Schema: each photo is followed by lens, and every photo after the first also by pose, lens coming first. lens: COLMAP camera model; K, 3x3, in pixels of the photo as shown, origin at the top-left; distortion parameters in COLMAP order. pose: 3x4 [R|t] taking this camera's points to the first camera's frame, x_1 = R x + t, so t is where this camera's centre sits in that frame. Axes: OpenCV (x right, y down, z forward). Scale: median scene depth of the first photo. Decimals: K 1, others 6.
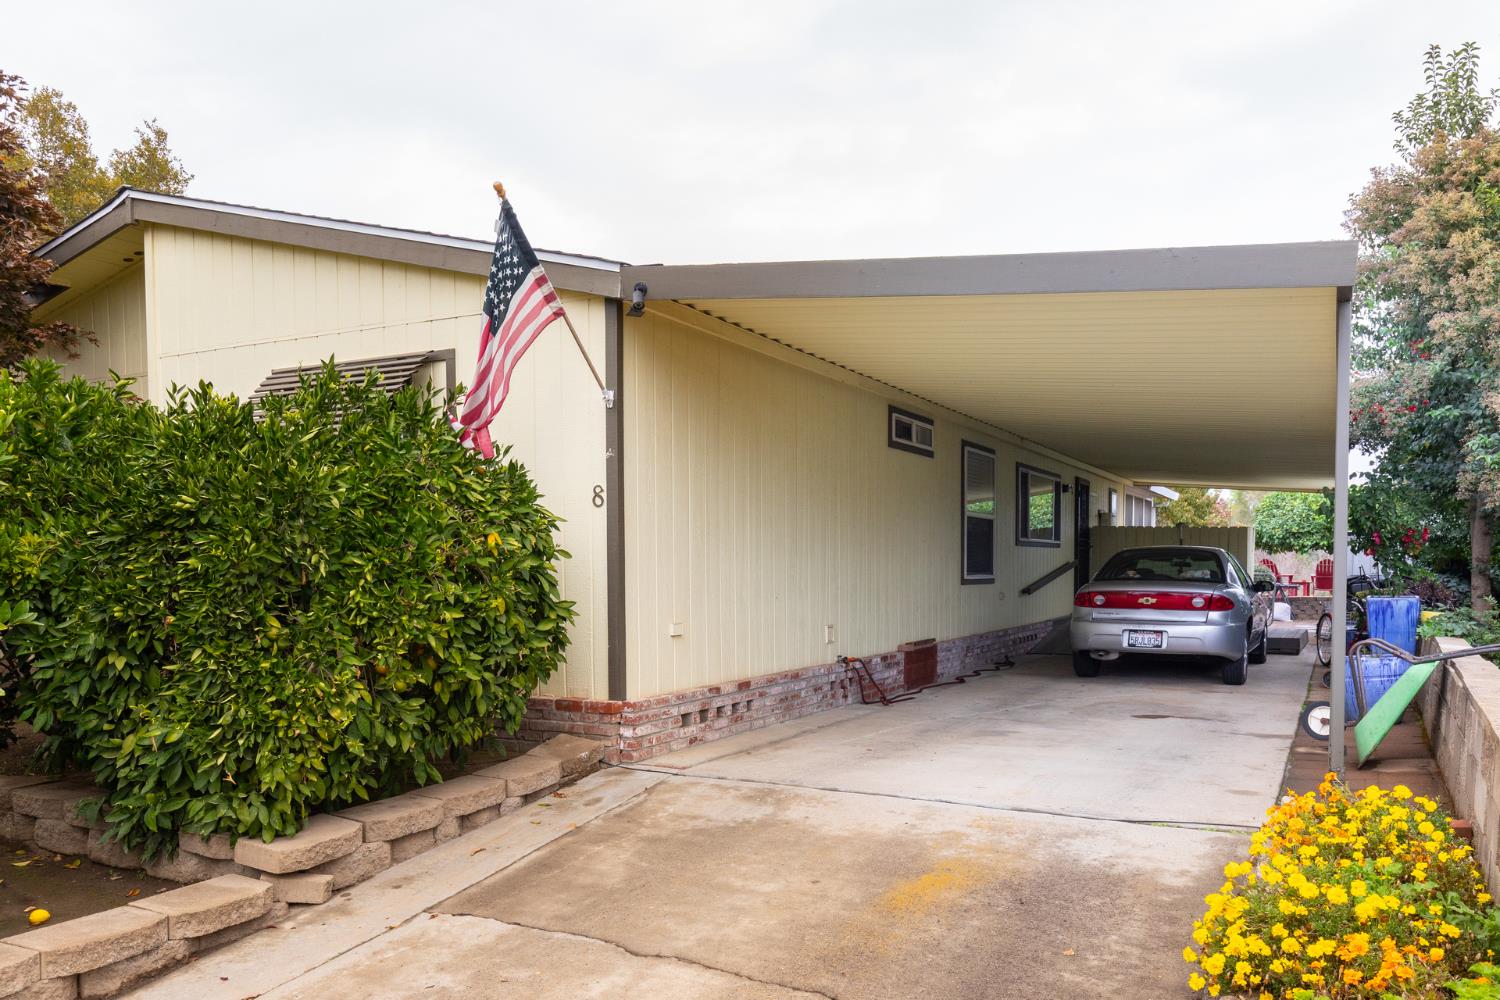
lens RADIAL K [[1079.5, 0, 750.0], [0, 1079.5, 500.0], [0, 0, 1]] dist [0.000134, 0.000583]
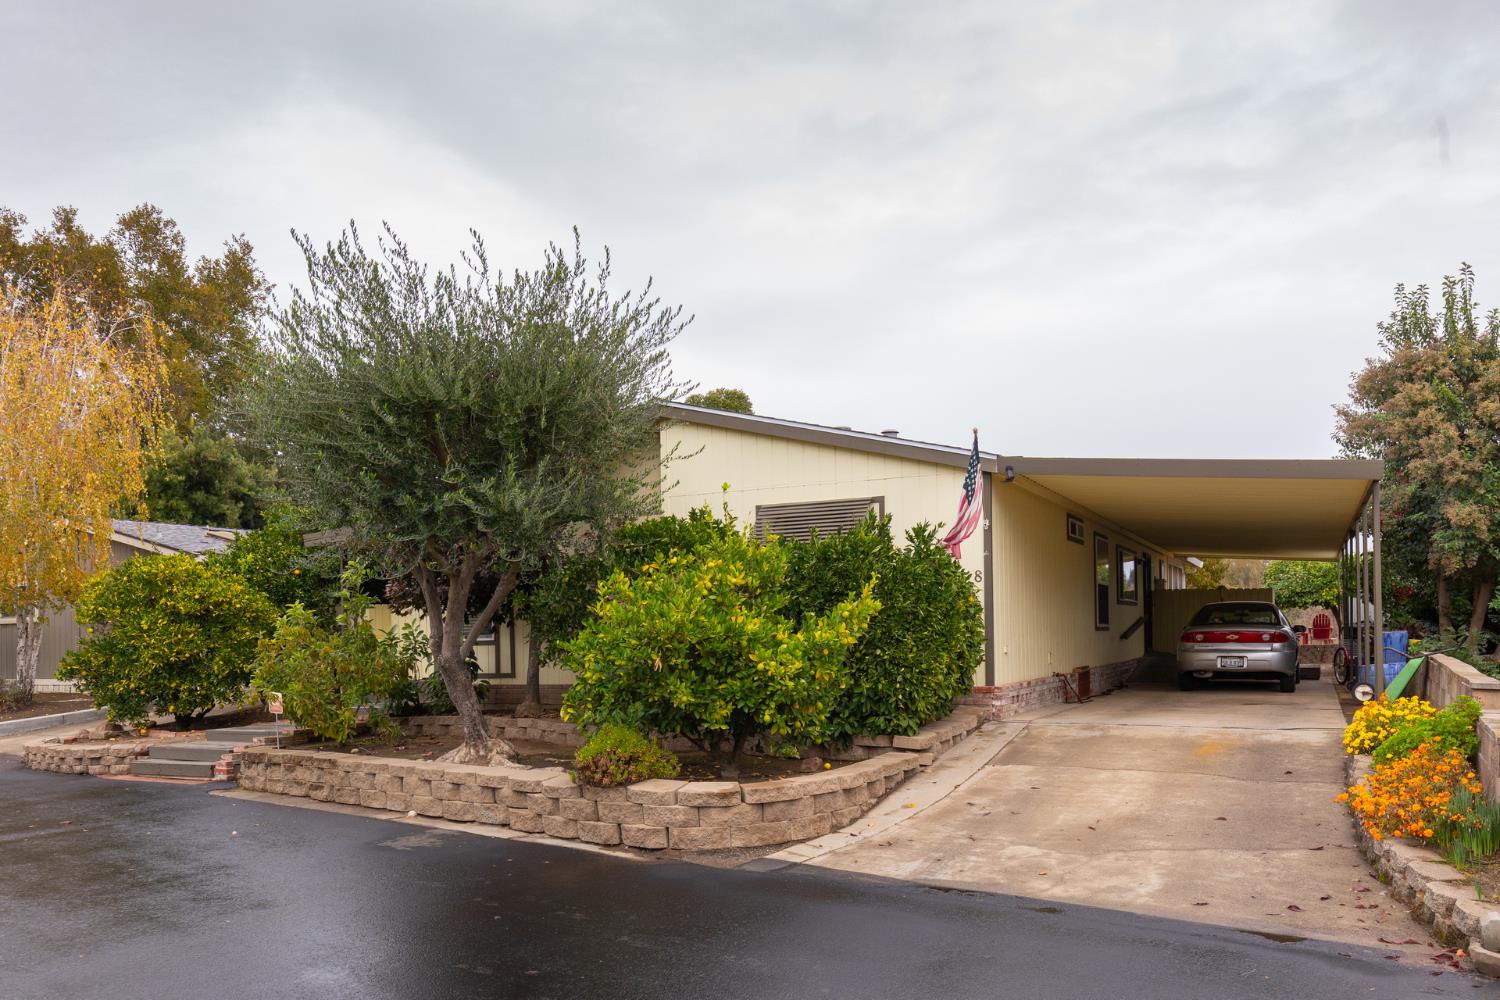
lens RADIAL K [[1079.3, 0, 748.5], [0, 1079.3, 520.2], [0, 0, 1]] dist [-0.001982, 0.000805]
pose [[0.999644, -0.013075, 0.023260, -0.371970], [0.014114, 0.998884, -0.045067, -0.013983], [-0.022645, 0.045379, 0.998713, -0.552449]]
